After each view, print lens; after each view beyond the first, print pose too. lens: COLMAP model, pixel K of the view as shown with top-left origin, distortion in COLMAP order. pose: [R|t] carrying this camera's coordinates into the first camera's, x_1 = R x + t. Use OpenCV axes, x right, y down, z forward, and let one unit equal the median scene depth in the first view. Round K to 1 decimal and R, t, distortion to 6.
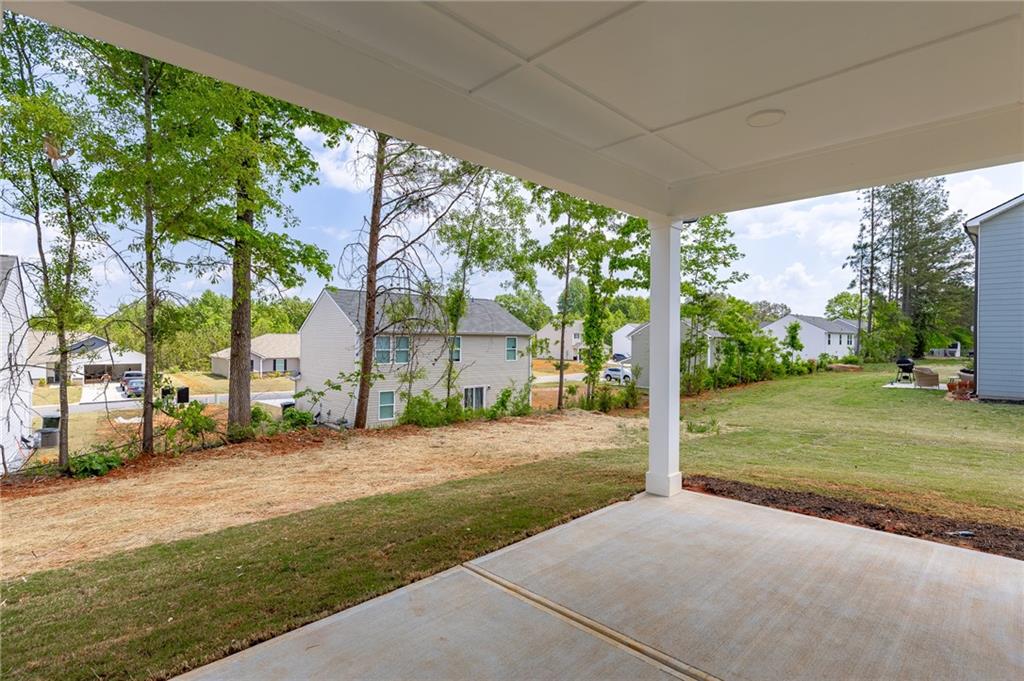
lens RADIAL K [[514.6, 0, 512.1], [0, 514.6, 338.7], [0, 0, 1]] dist [-0.000959, -0.000064]
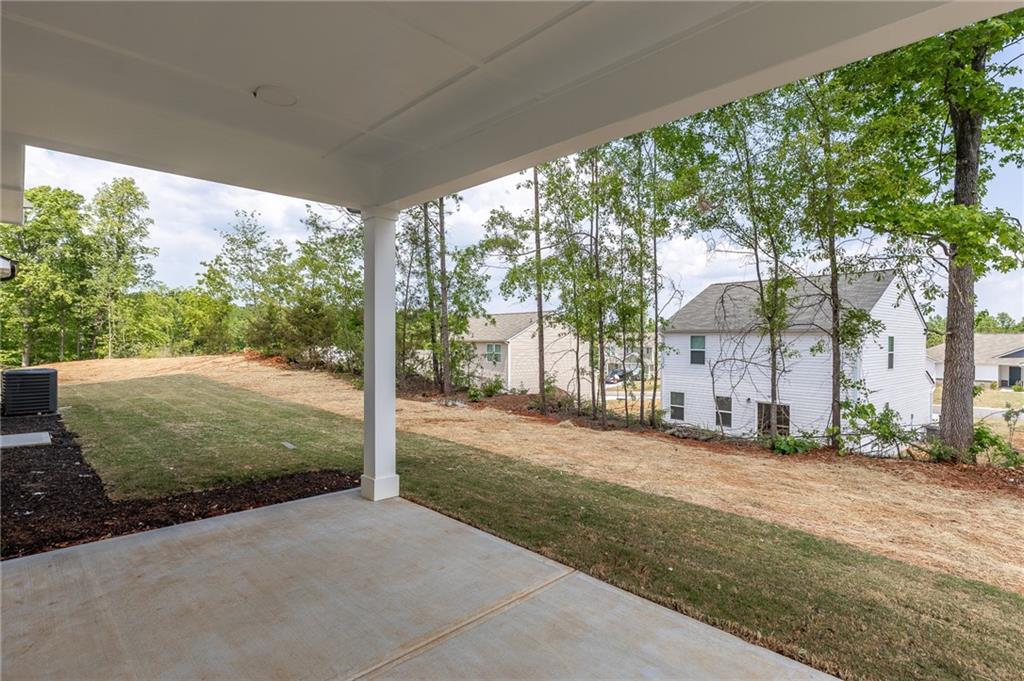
lens RADIAL K [[514.6, 0, 512.1], [0, 514.6, 338.7], [0, 0, 1]] dist [-0.000959, -0.000064]
pose [[-0.016488, -0.001962, -0.999862, 0.771833], [-0.002502, 0.999995, -0.001921, 0.010310], [0.999861, 0.002470, -0.016493, 0.806545]]
